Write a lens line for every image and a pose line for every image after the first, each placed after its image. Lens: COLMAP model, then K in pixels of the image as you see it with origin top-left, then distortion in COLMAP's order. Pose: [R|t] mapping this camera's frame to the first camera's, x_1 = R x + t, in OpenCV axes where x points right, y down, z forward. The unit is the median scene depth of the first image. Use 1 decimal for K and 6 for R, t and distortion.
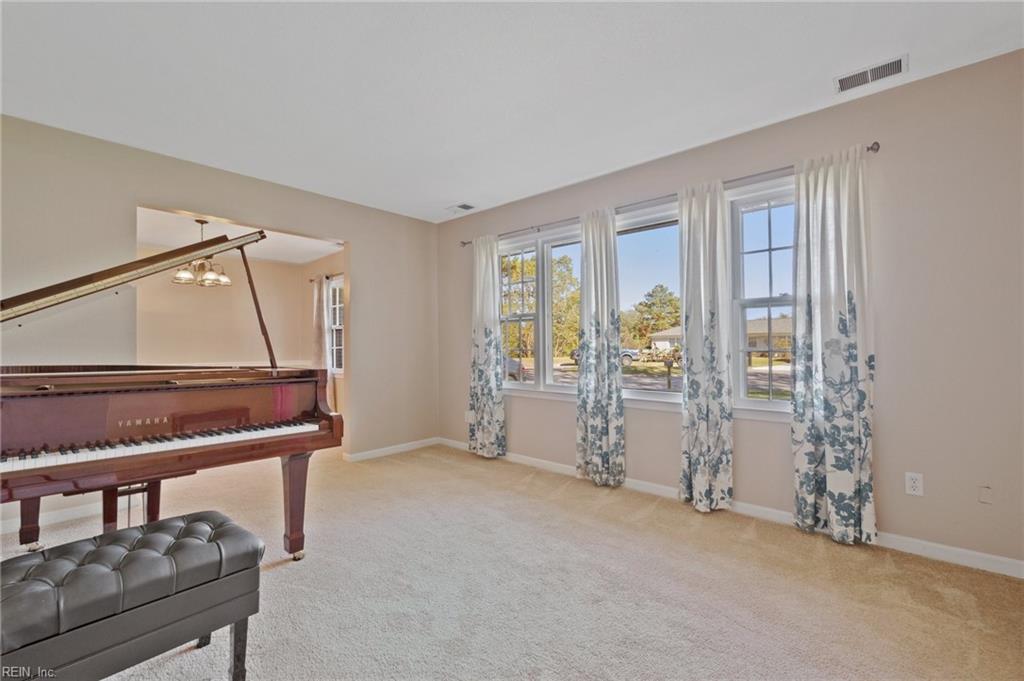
lens RADIAL K [[439.1, 0, 512.0], [0, 439.1, 340.5], [0, 0, 1]] dist [-0.001356, -0.000160]
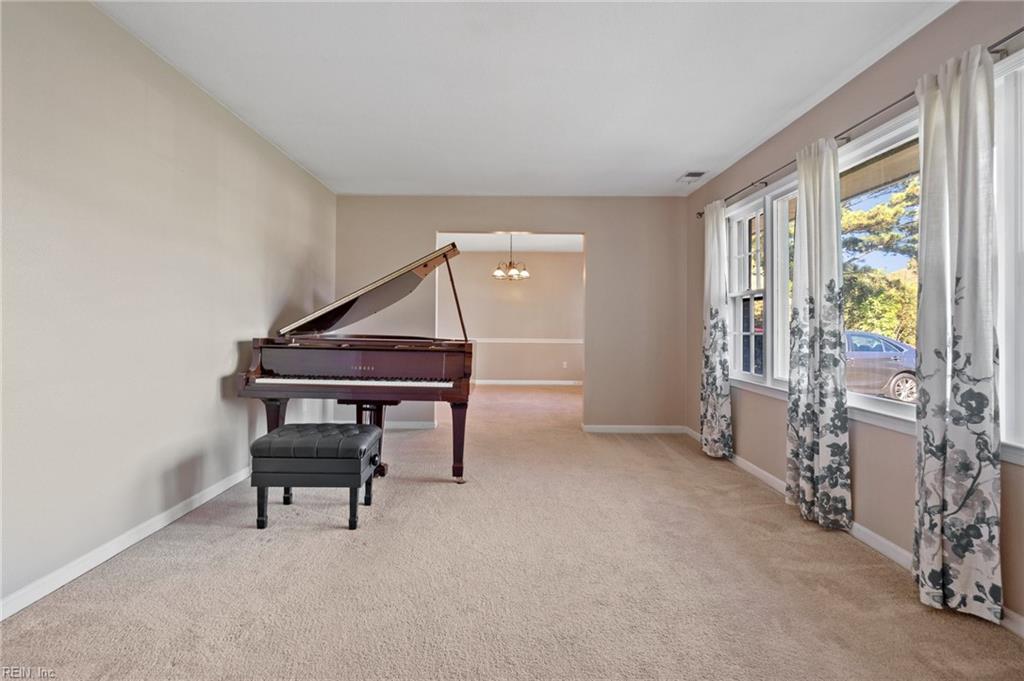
lens RADIAL K [[452.3, 0, 510.1], [0, 452.3, 323.0], [0, 0, 1]] dist [0.009851, 0.000190]
pose [[0.670374, 0.006422, -0.741996, 0.428496], [-0.004419, 0.999979, 0.004661, -0.001651], [0.742010, 0.000154, 0.670388, 0.117636]]
